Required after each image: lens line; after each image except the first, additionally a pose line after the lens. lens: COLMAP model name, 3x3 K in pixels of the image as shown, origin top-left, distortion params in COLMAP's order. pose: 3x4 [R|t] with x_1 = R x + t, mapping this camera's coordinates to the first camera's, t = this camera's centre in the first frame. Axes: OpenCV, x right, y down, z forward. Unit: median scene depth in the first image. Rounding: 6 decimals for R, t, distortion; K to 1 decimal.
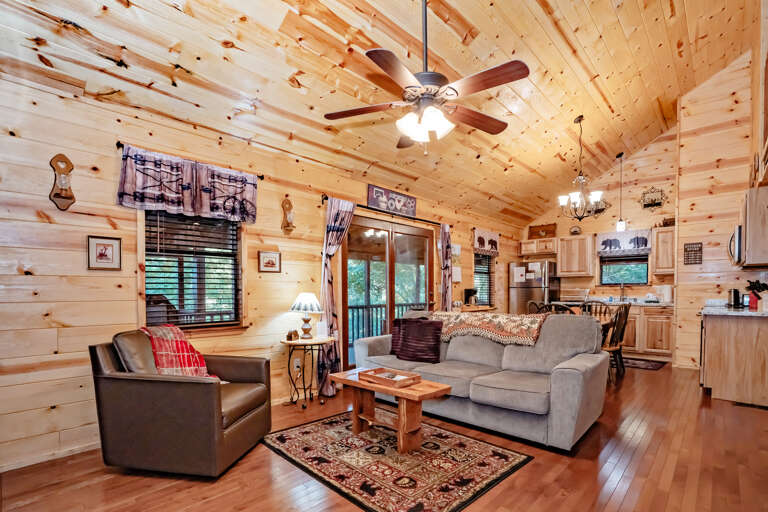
lens RADIAL K [[360.6, 0, 376.6], [0, 360.6, 293.0], [0, 0, 1]] dist [-0.025282, -0.000127]
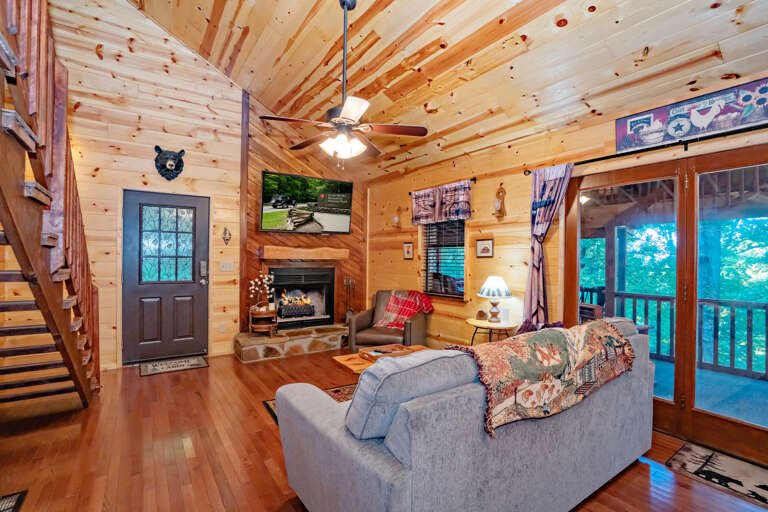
lens RADIAL K [[360.6, 0, 384.4], [0, 360.6, 258.7], [0, 0, 1]] dist [-0.025282, -0.000127]
pose [[-0.182285, -0.004361, -0.983236, 1.223894], [-0.021985, 0.999758, -0.000359, -0.064687], [0.983000, 0.021551, -0.182336, 1.238703]]
